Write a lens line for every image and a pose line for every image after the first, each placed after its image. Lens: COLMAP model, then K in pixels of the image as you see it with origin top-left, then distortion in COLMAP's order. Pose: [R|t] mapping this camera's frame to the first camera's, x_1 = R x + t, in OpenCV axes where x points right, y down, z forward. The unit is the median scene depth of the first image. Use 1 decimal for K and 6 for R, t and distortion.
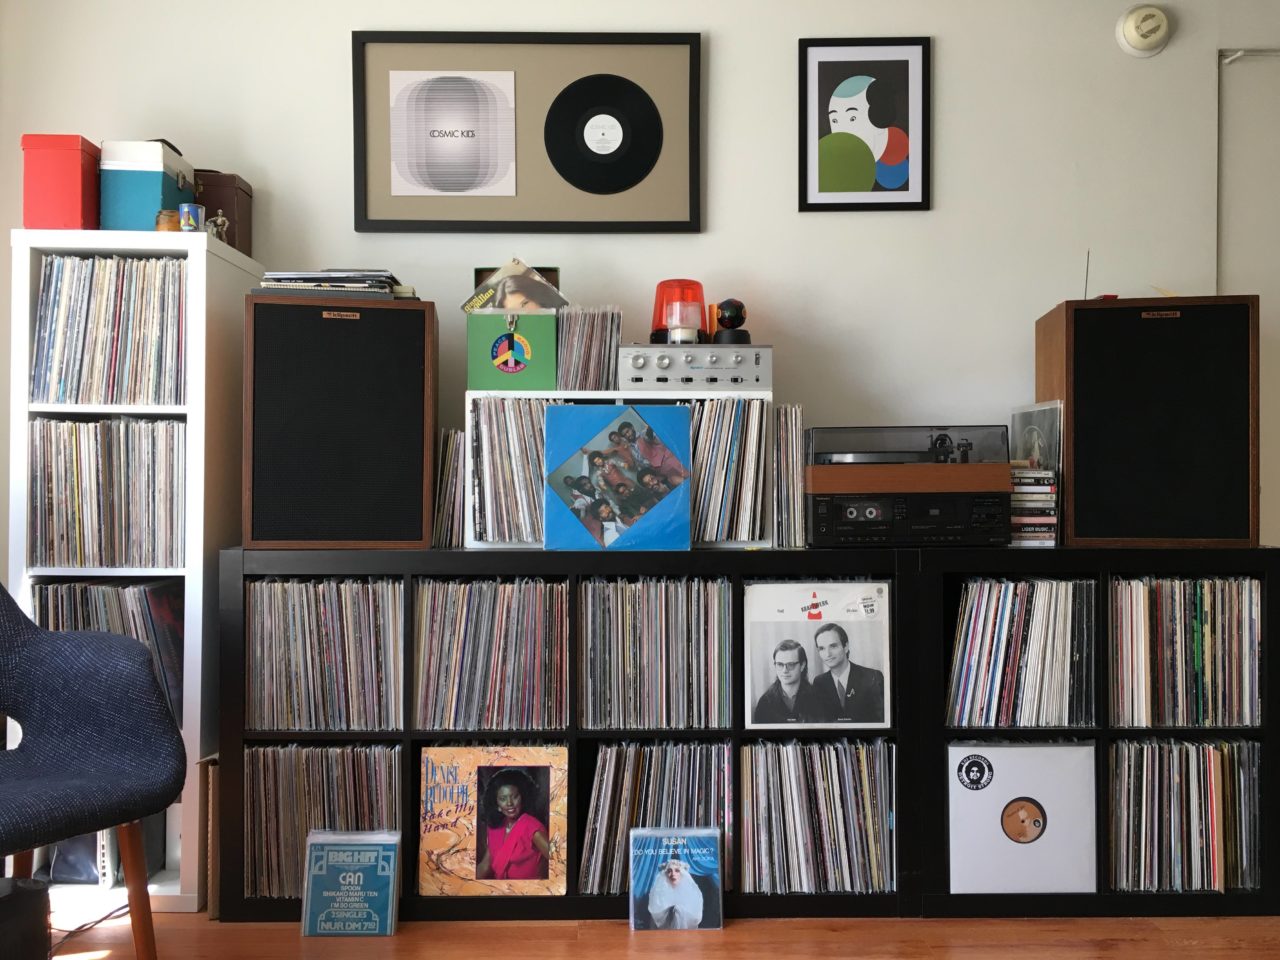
lens RADIAL K [[1093.2, 0, 640.0], [0, 1093.2, 480.0], [0, 0, 1]] dist [0.070961, -0.100556]
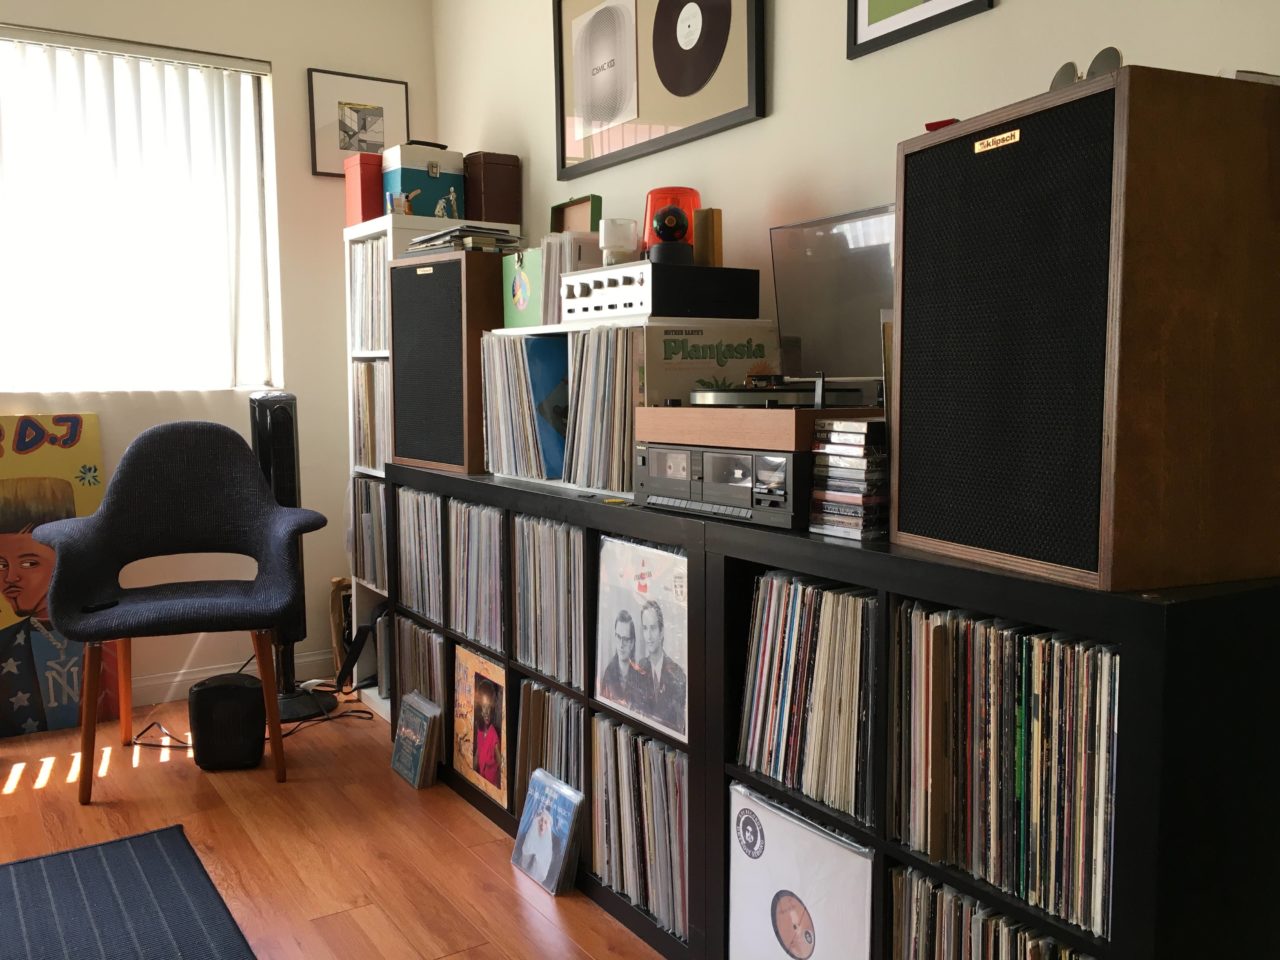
lens RADIAL K [[1093.2, 0, 640.0], [0, 1093.2, 480.0], [0, 0, 1]] dist [0.070961, -0.100556]
pose [[0.524324, 0.075986, -0.848122, 0.856656], [0.000060, 0.996007, 0.089273, -0.032449], [0.851519, -0.046859, 0.522225, 0.563513]]
